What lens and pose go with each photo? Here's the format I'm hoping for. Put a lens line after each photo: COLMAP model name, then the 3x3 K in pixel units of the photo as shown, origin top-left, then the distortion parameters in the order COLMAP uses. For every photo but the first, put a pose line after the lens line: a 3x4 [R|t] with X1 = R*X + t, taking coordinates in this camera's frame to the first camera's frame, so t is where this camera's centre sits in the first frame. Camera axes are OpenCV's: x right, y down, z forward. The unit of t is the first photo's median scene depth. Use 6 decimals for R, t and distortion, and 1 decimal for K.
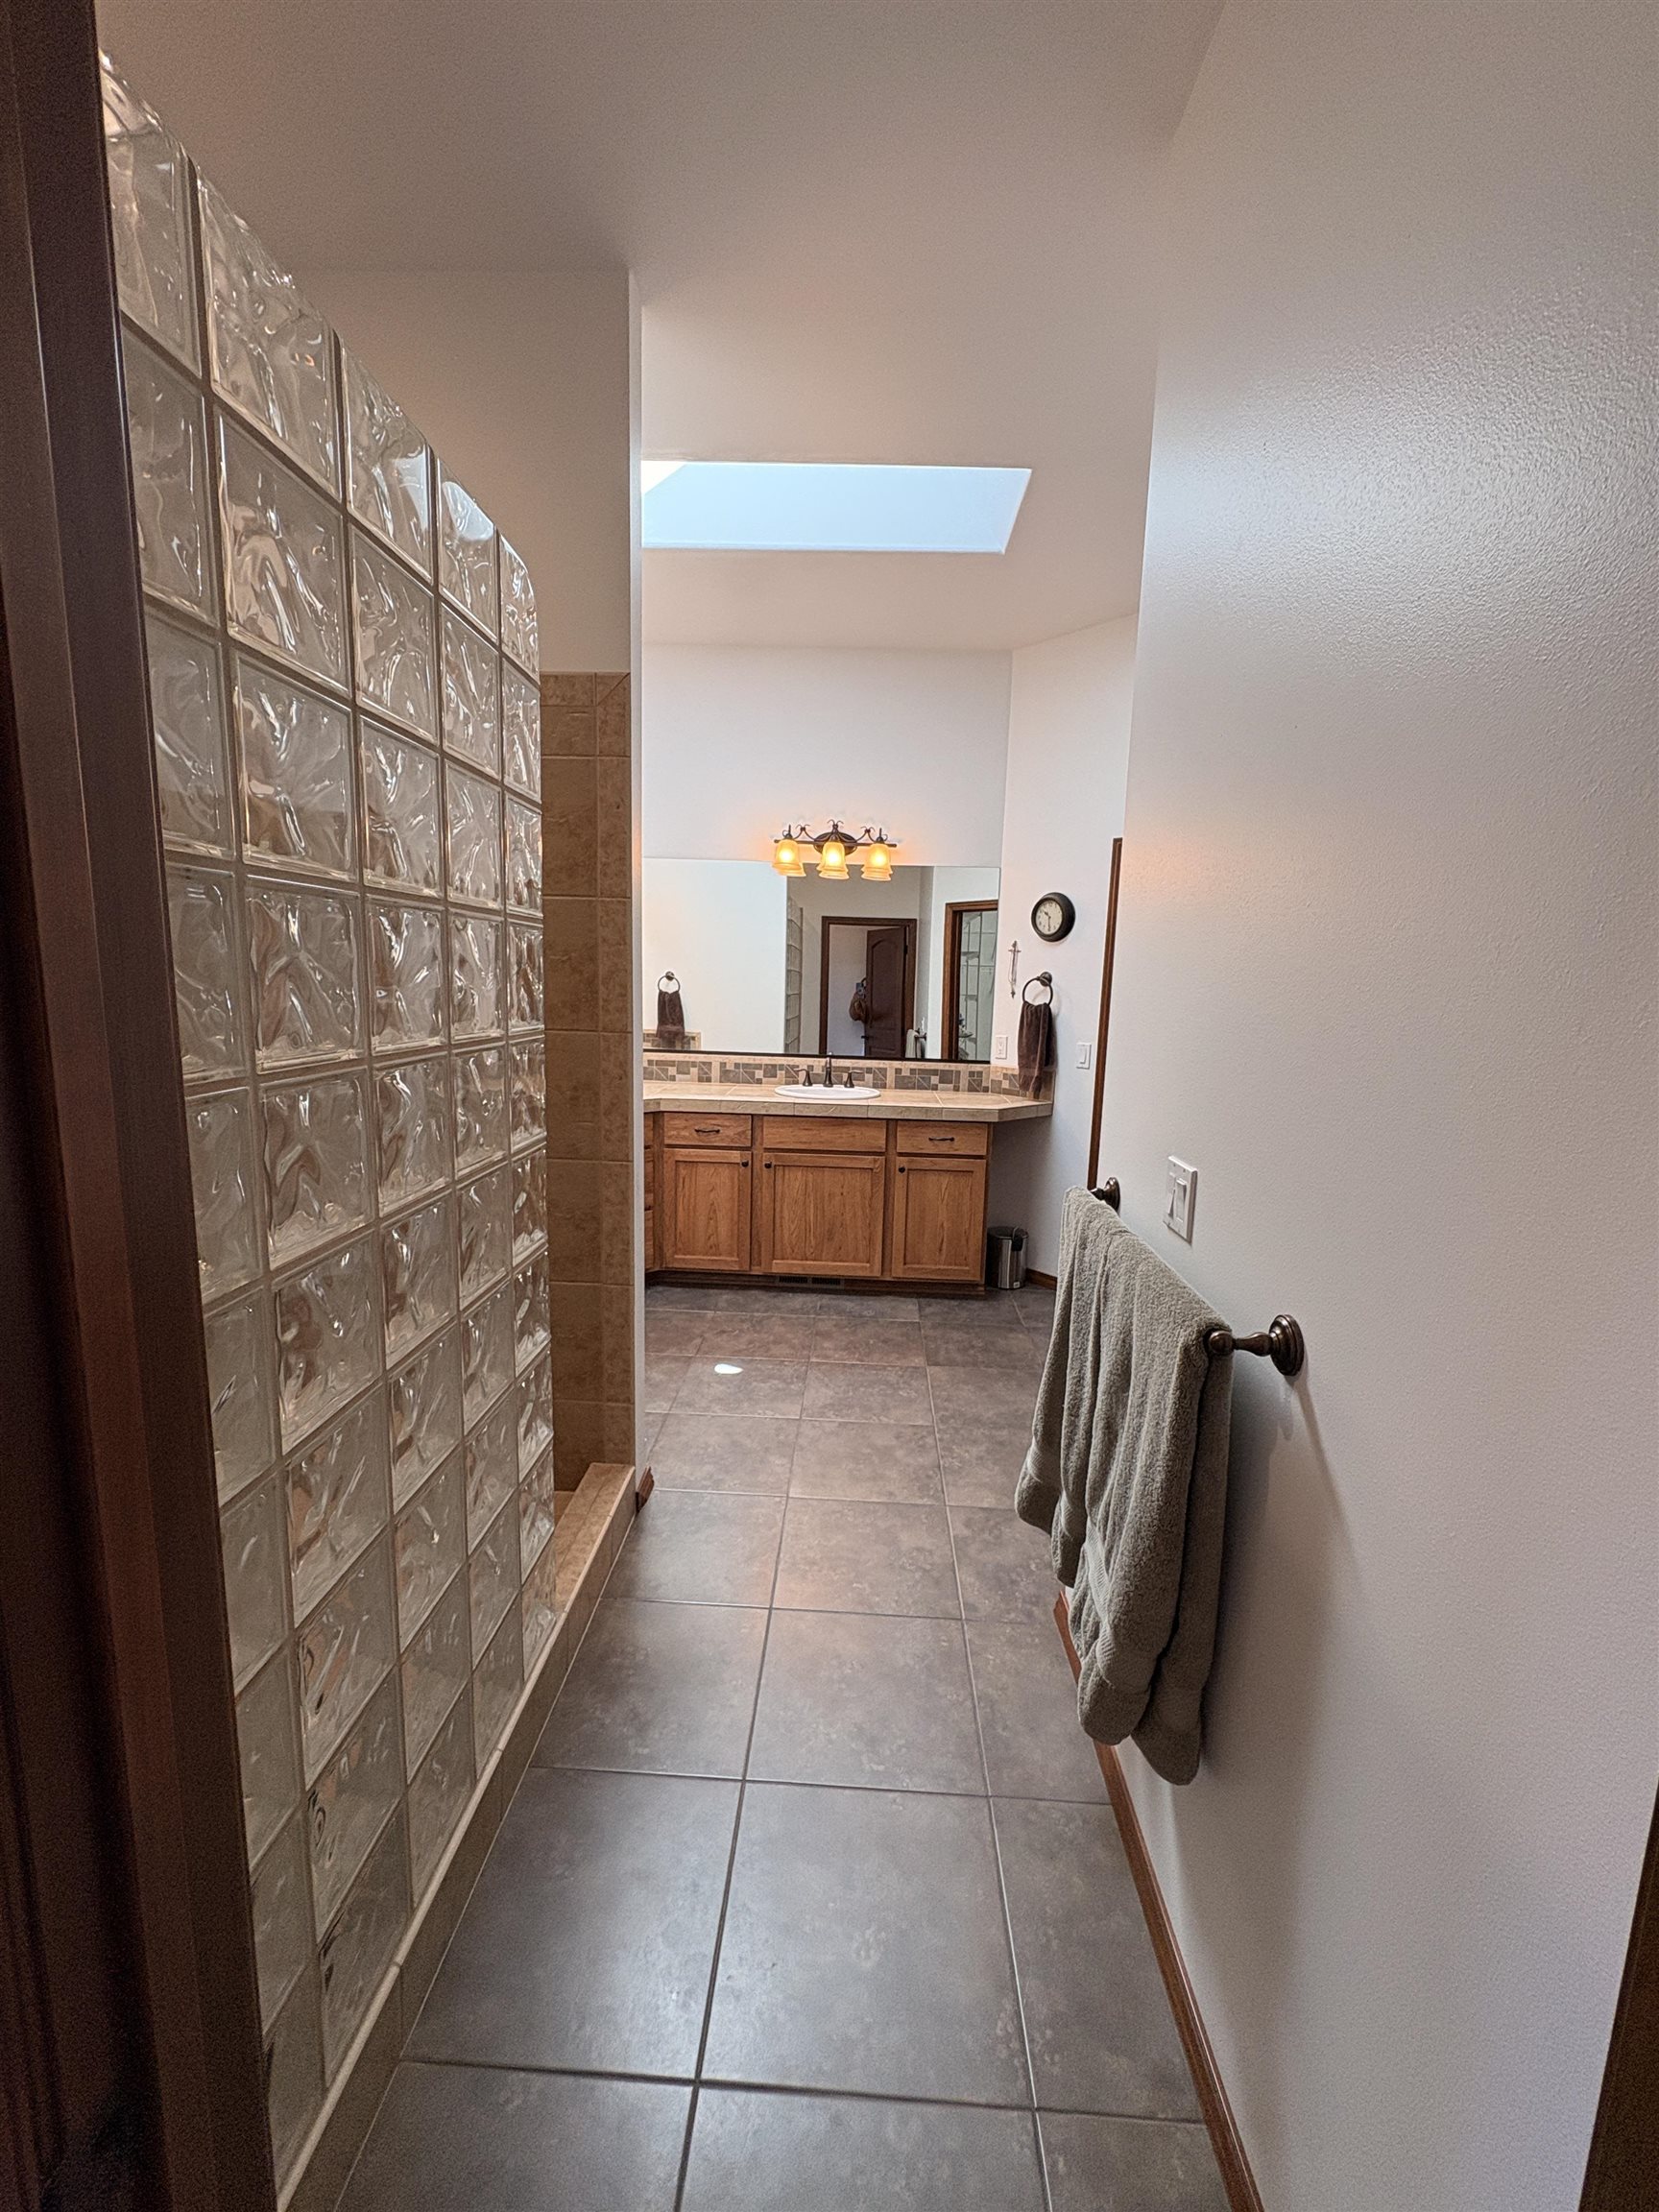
lens RADIAL K [[881.5, 0, 829.5], [0, 881.5, 1106.0], [0, 0, 1]] dist [0.000917, 0.000089]
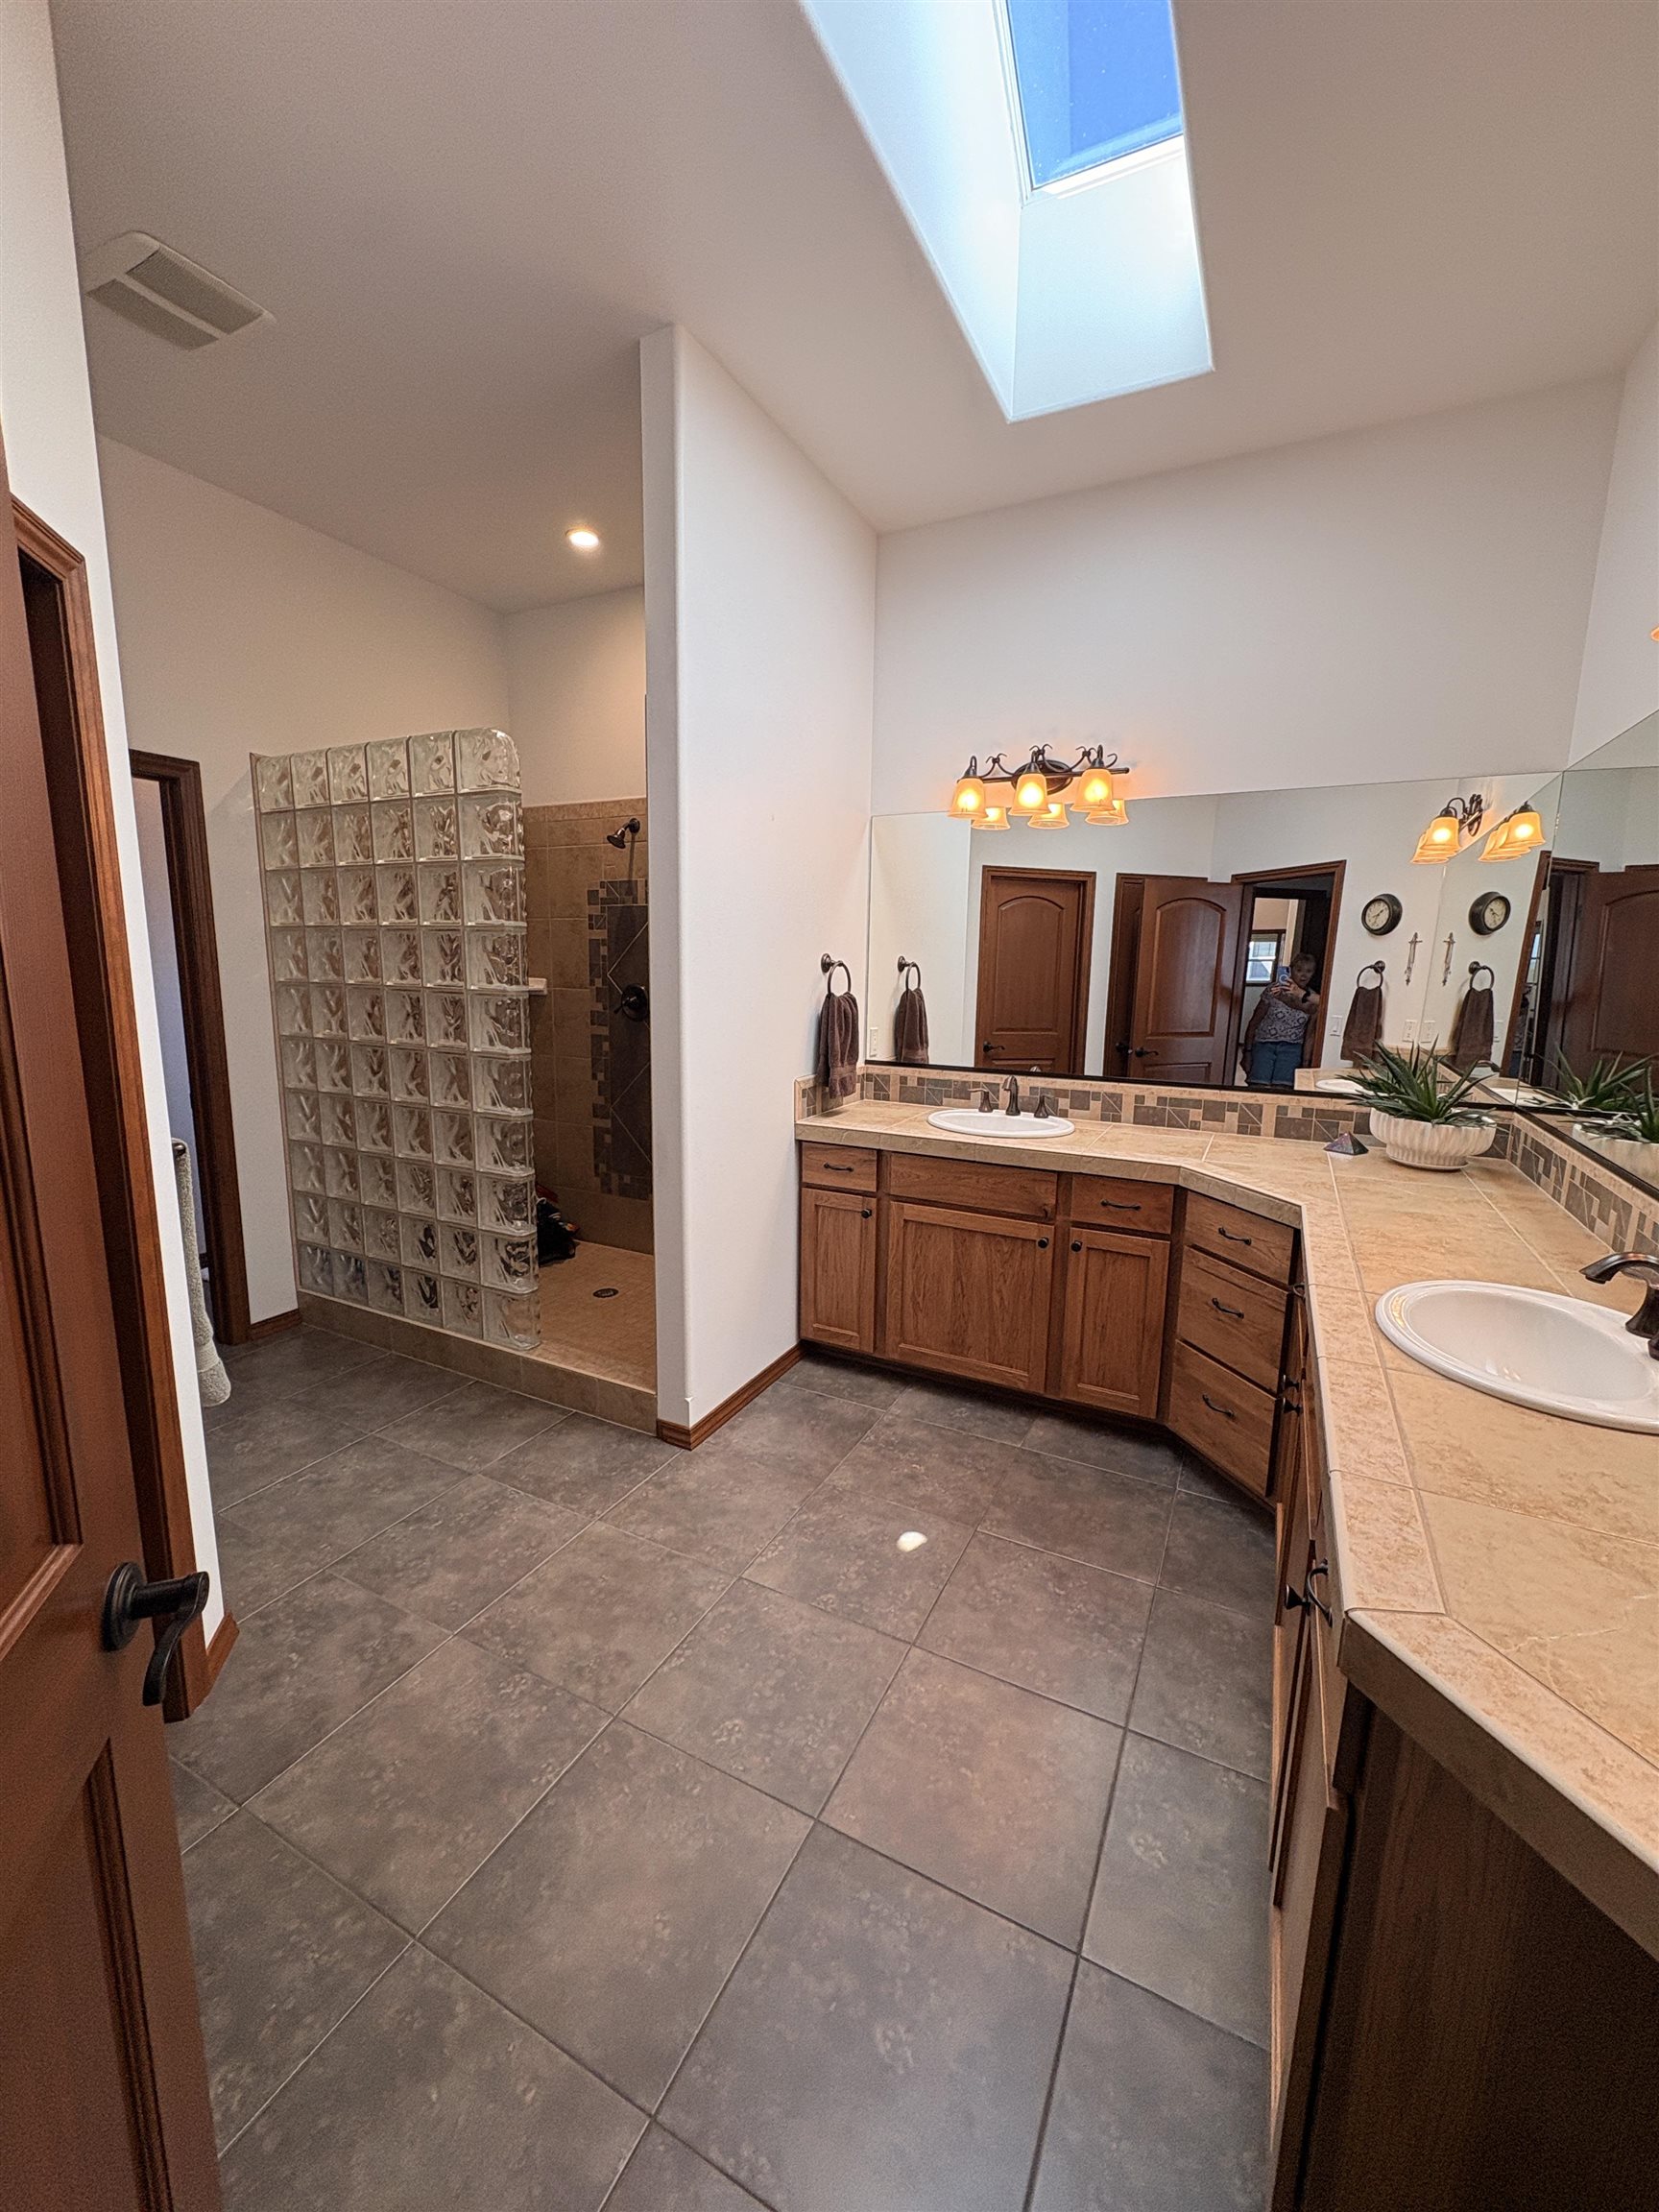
lens RADIAL K [[881.5, 0, 829.5], [0, 881.5, 1106.0], [0, 0, 1]] dist [0.000917, 0.000089]
pose [[-0.415283, 0.112715, -0.902682, 0.390383], [-0.166382, 0.966145, 0.197184, -0.120915], [0.894347, 0.232077, -0.382470, 0.904709]]
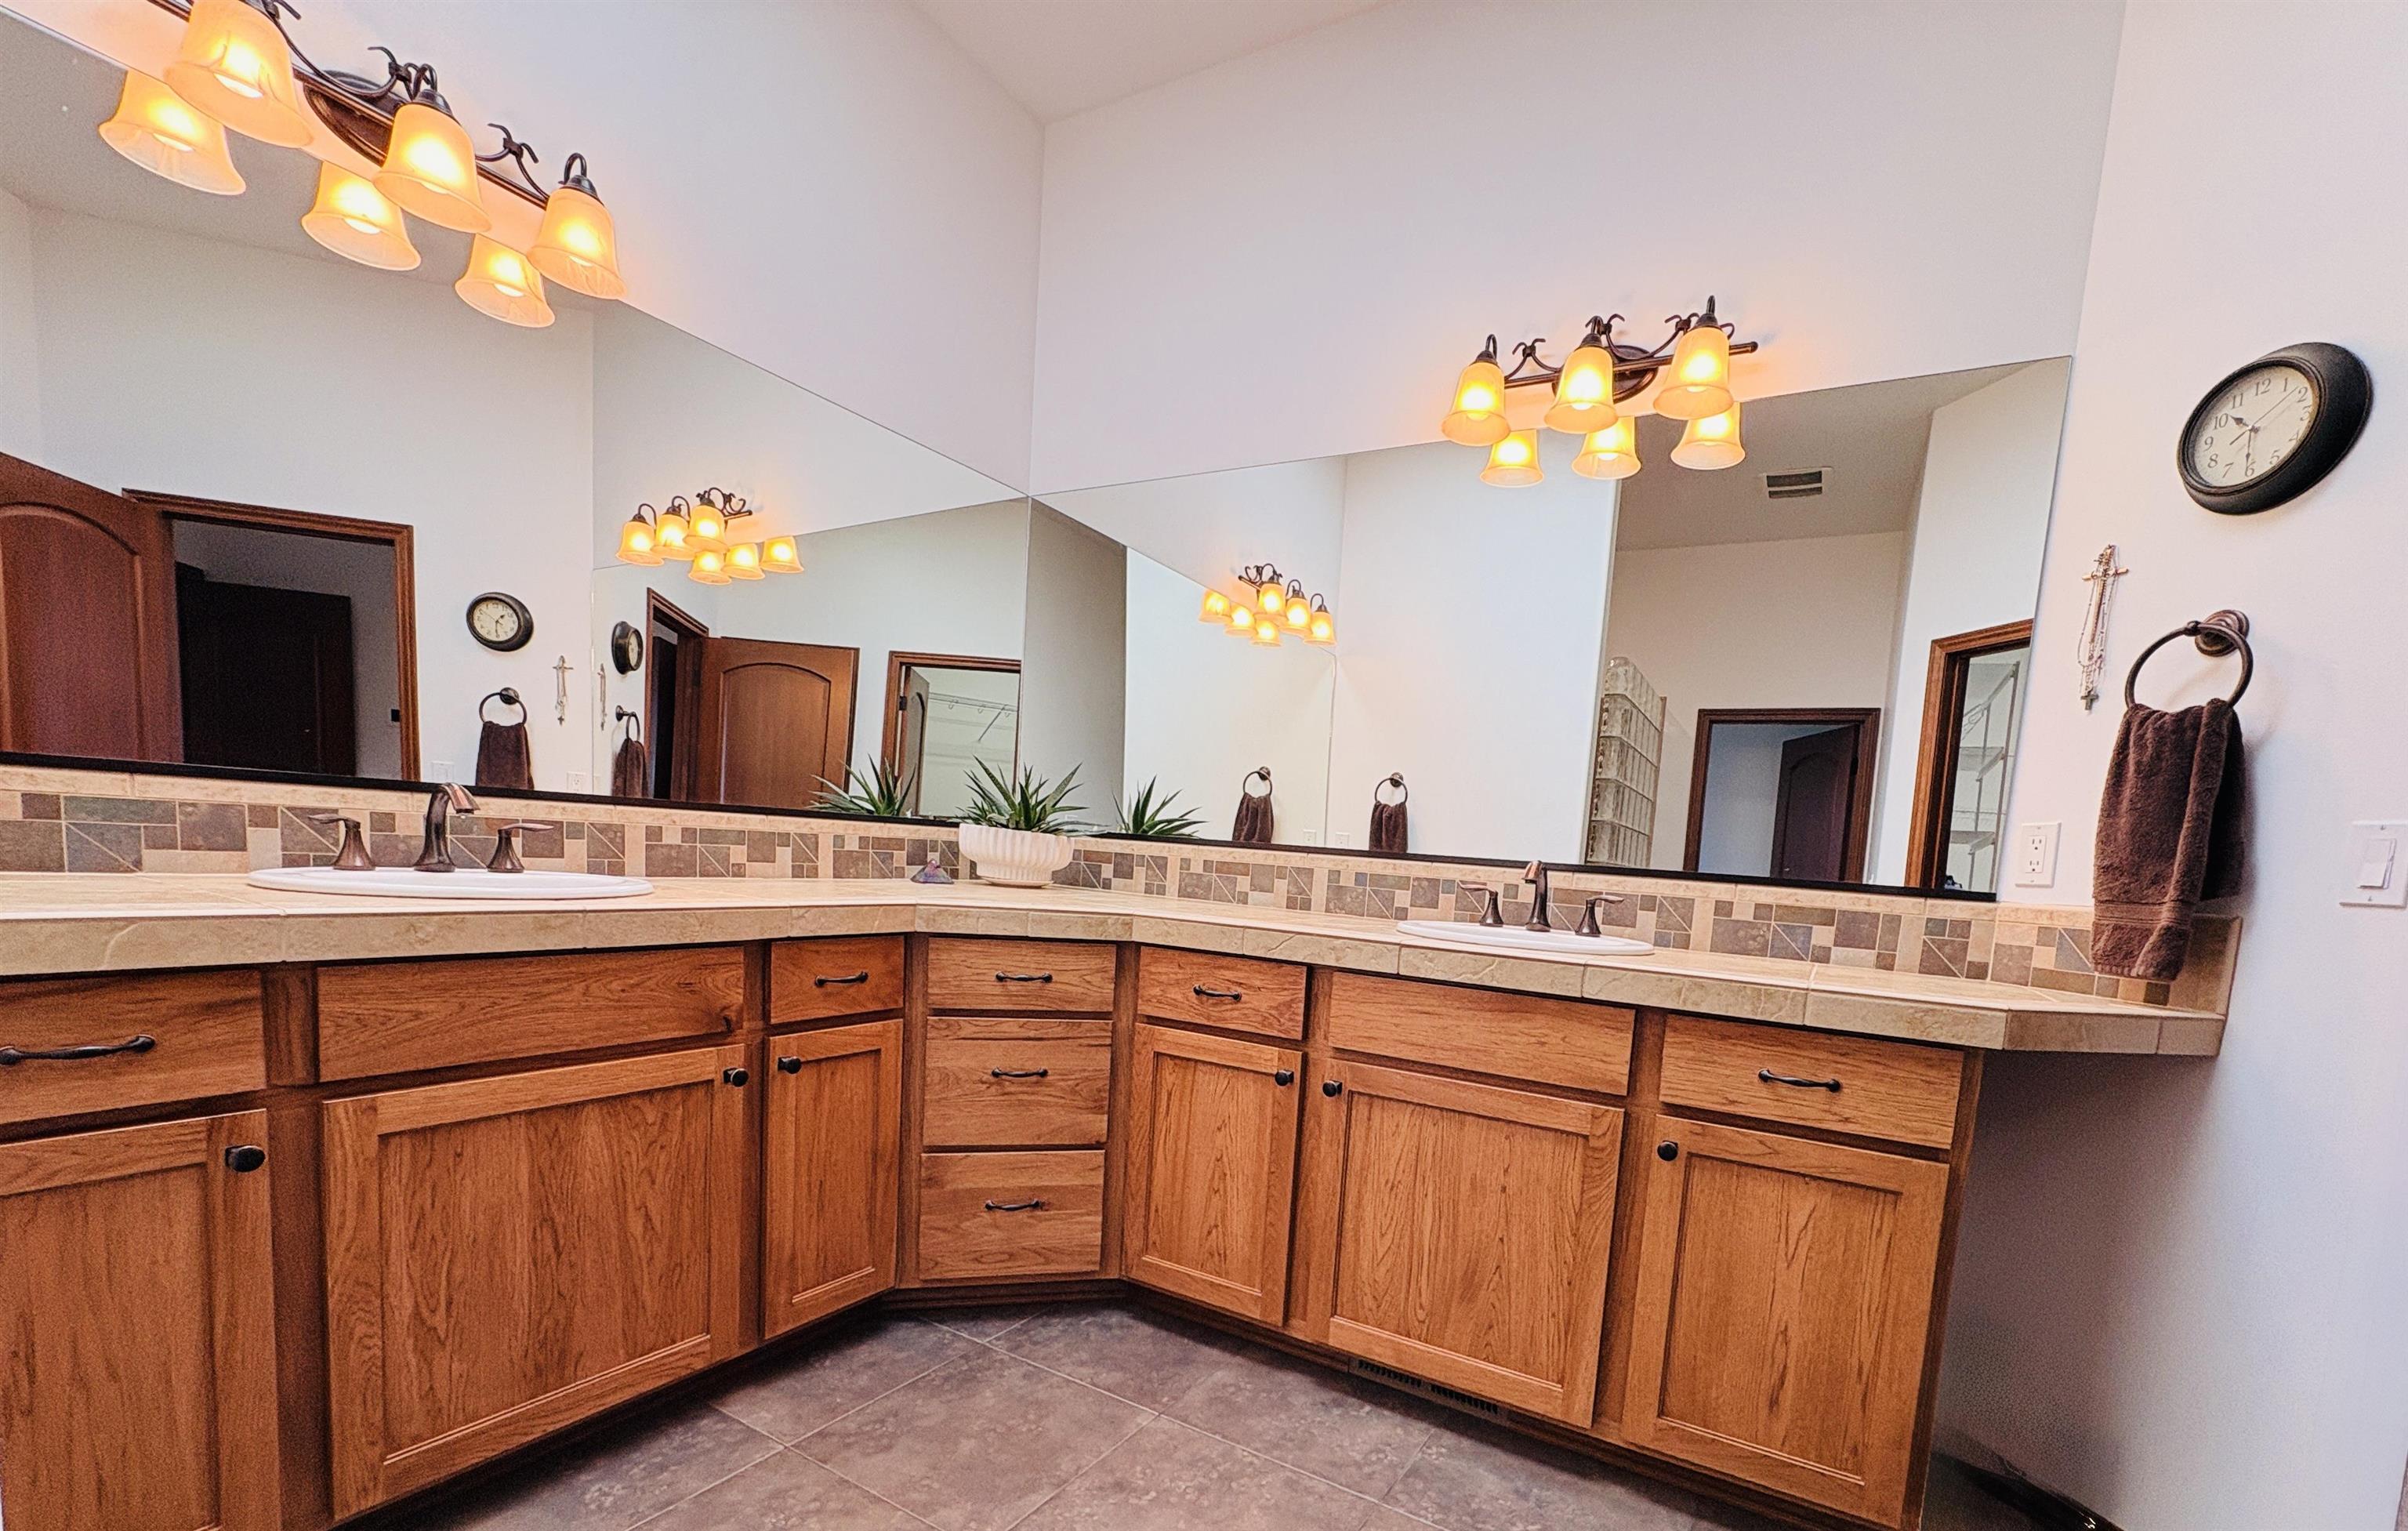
lens RADIAL K [[1000.0, 0, 1276.8], [0, 1000.0, 960.0], [0, 0, 1]] dist [-0.005778, -0.000117]
pose [[0.890448, 0.079404, -0.448103, 0.112685], [-0.108606, 0.993288, -0.039806, 0.027497], [0.441935, 0.084112, 0.893095, 0.545767]]
